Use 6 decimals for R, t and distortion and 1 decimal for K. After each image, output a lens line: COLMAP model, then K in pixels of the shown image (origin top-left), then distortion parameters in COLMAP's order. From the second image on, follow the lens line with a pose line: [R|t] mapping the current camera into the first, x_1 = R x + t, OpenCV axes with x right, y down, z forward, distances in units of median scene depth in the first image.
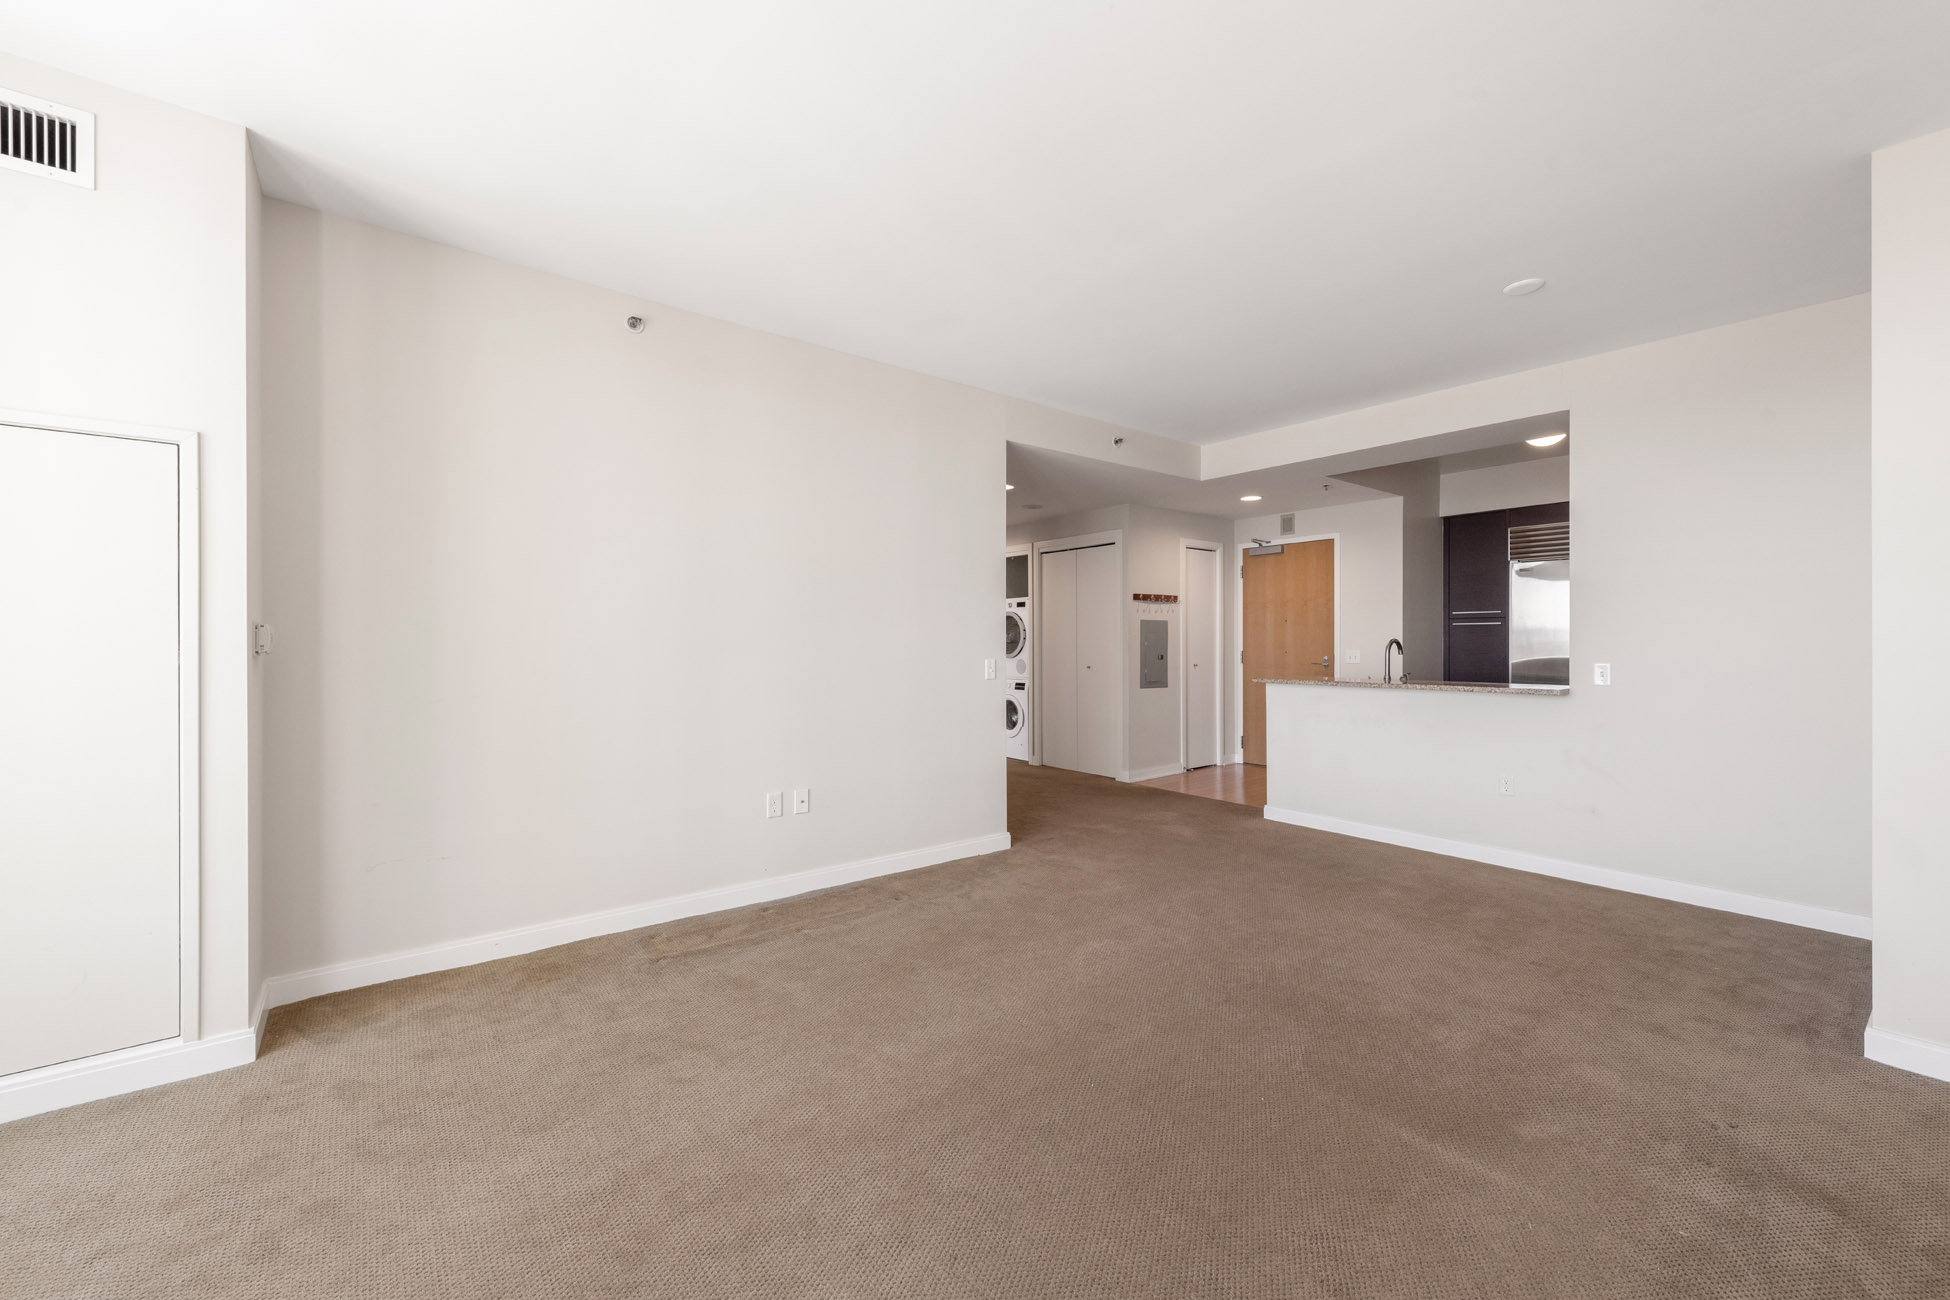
lens RADIAL K [[767.7, 0, 983.6], [0, 767.7, 641.4], [0, 0, 1]] dist [0.003698, 0.000109]
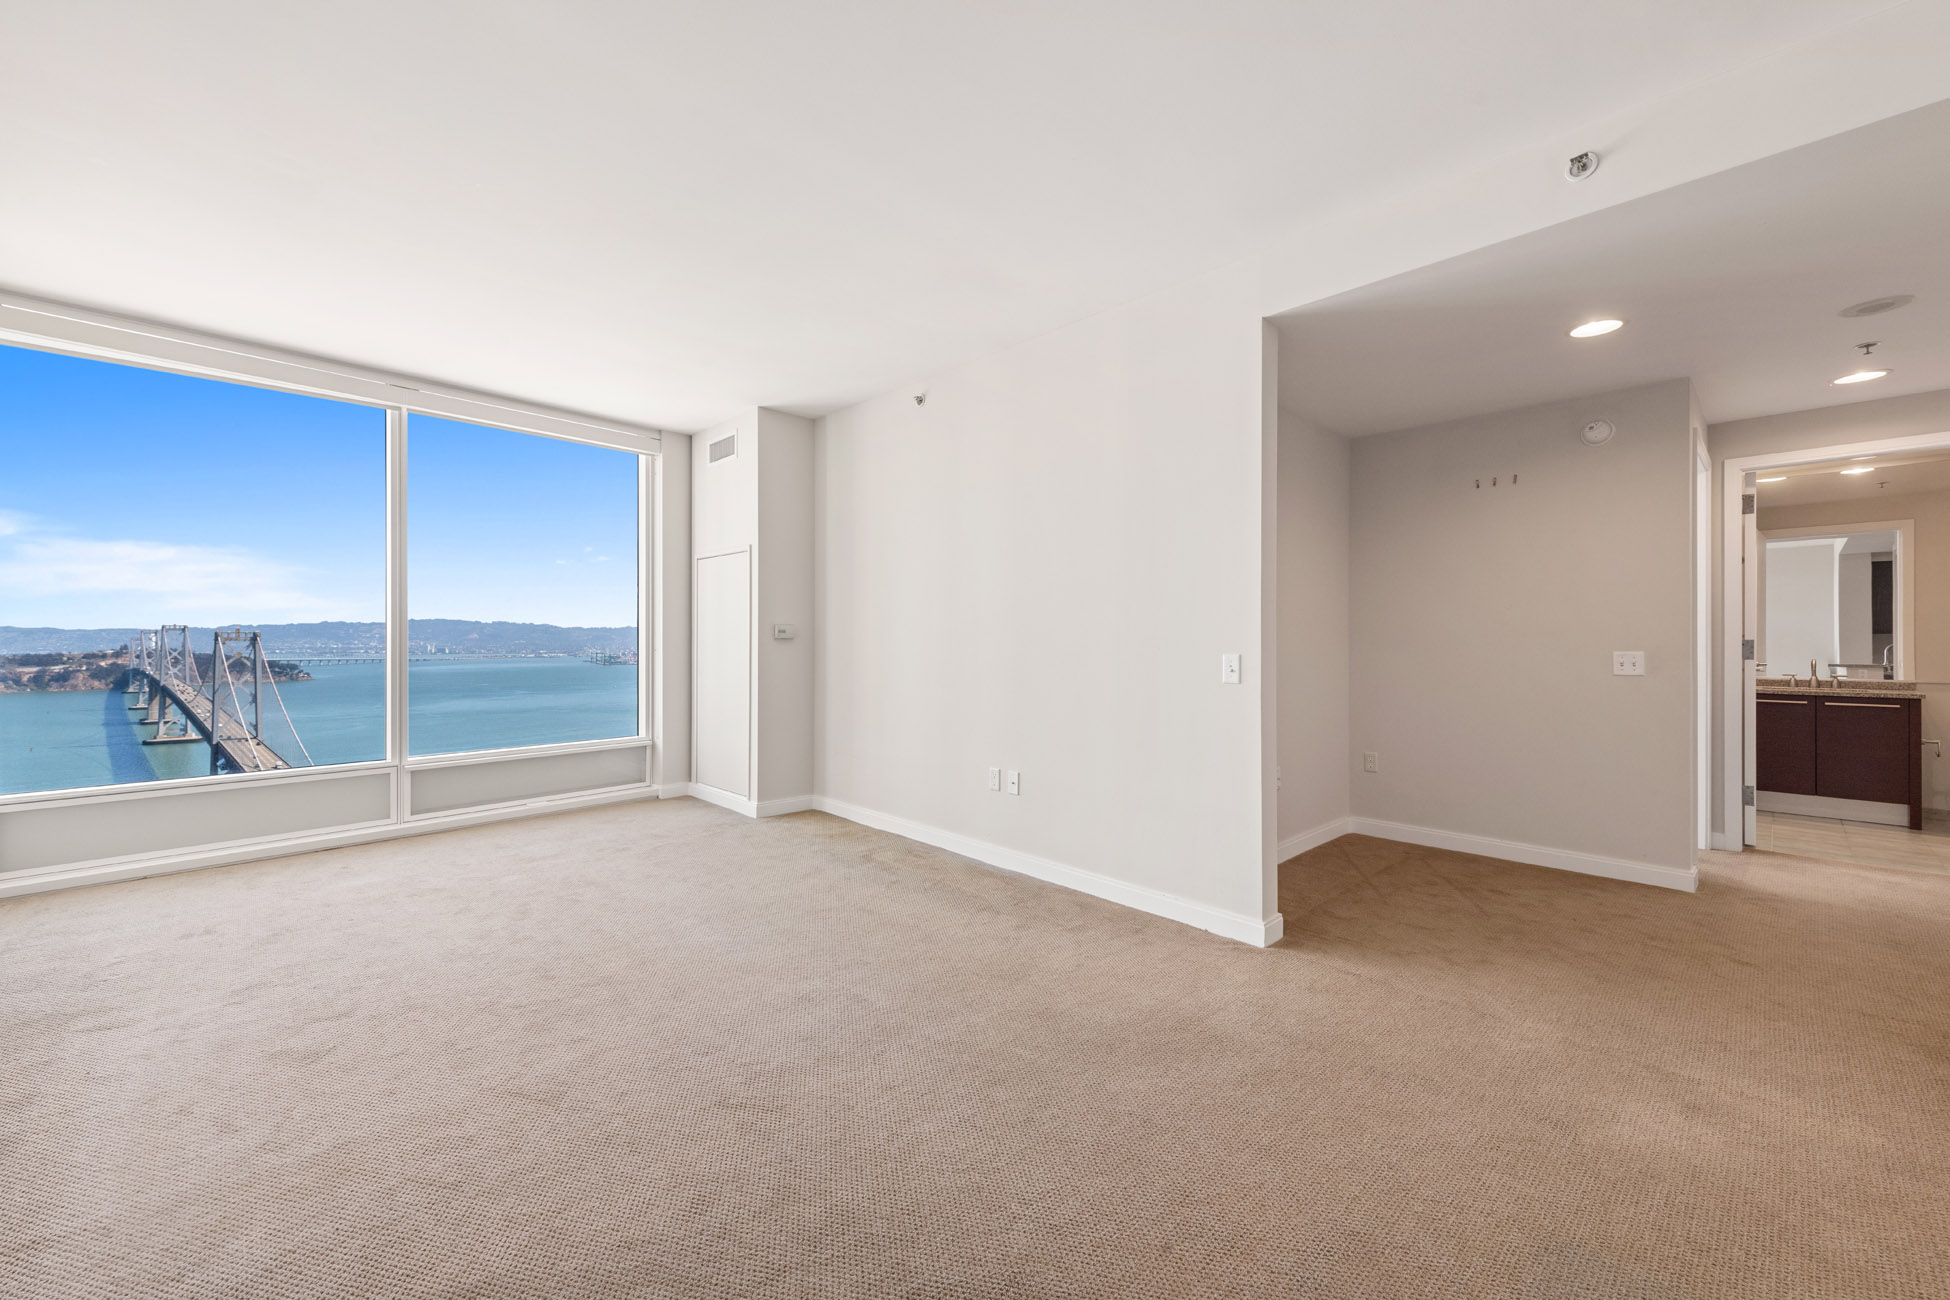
lens RADIAL K [[767.7, 0, 987.1], [0, 767.7, 637.2], [0, 0, 1]] dist [0.003698, 0.000109]
pose [[0.095144, -0.004931, -0.995451, 0.727820], [-0.001909, 0.999985, -0.005136, 0.012709], [0.995462, 0.002389, 0.095133, 0.777544]]
